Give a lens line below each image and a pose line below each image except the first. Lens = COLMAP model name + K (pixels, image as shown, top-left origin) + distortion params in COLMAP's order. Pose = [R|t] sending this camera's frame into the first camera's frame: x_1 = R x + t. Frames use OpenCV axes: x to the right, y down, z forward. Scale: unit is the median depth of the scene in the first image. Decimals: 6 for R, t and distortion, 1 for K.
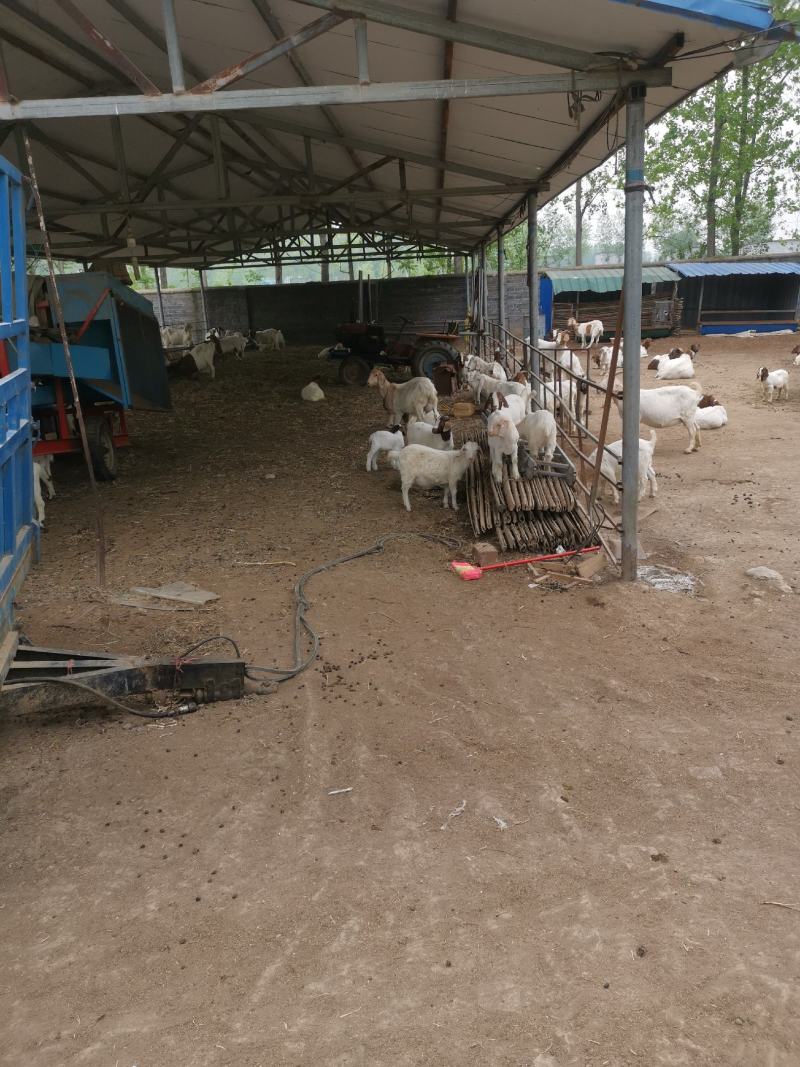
lens RADIAL K [[811.7, 0, 400.0], [0, 811.7, 533.5], [0, 0, 1]] dist [0.055473, -0.039290]
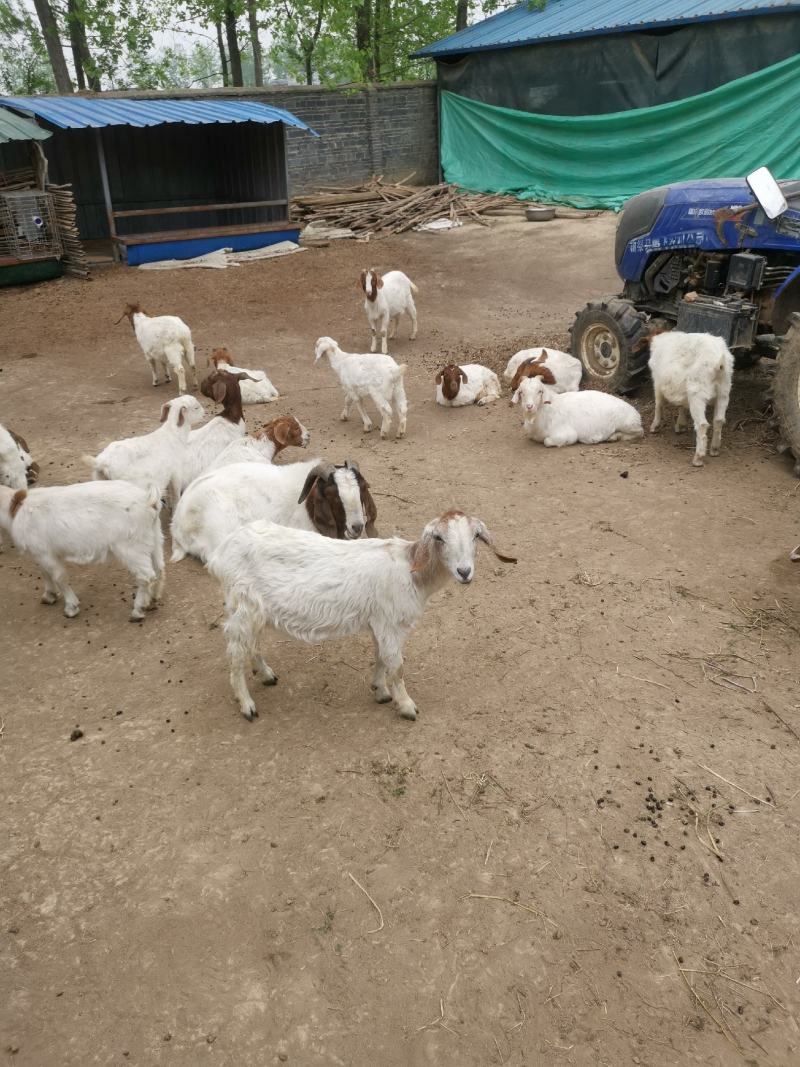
lens RADIAL K [[825.7, 0, 400.0], [0, 825.7, 533.5], [0, 0, 1]] dist [0.040464, -0.044215]
pose [[0.745212, -0.295367, 0.597844, 0.856815], [0.208175, 0.954789, 0.212227, -0.892443], [-0.633500, -0.033698, 0.773009, 2.905027]]
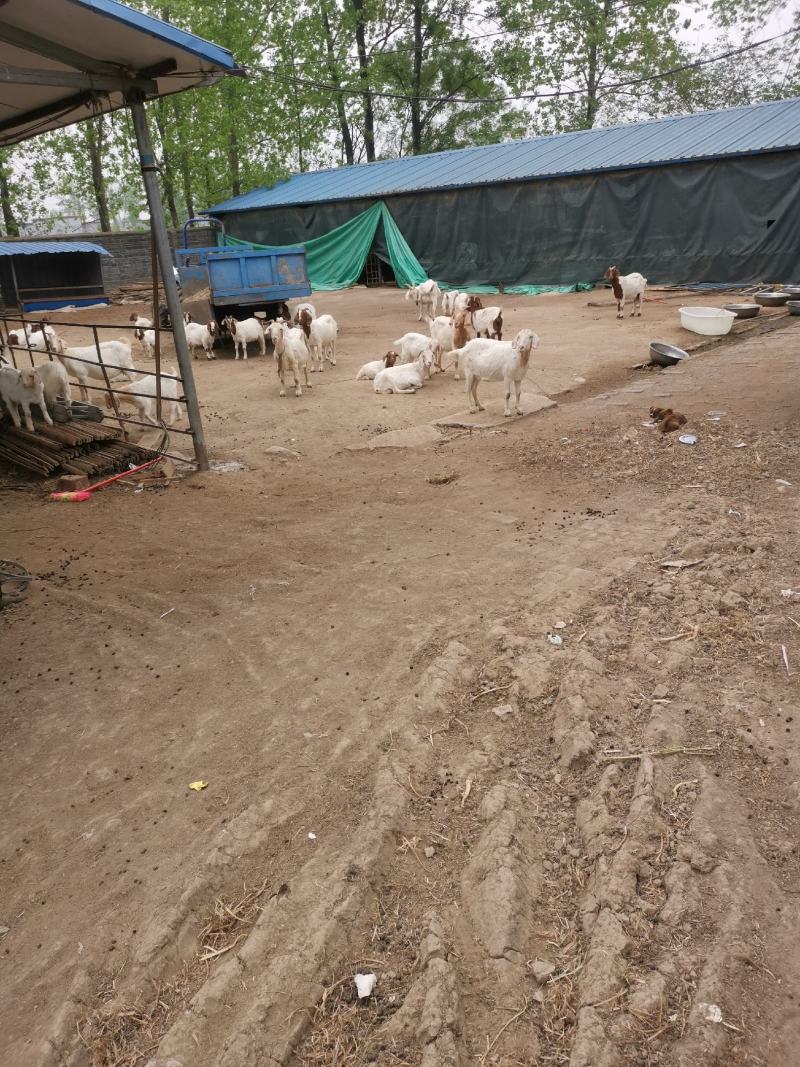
lens RADIAL K [[778.1, 0, 402.5], [0, 778.1, 559.4], [0, 0, 1]] dist [-0.003086, -0.011676]
pose [[0.676227, -0.278919, 0.681851, -0.364576], [0.233106, 0.959012, 0.161111, 0.060111], [-0.698841, 0.049996, 0.713528, -0.115083]]
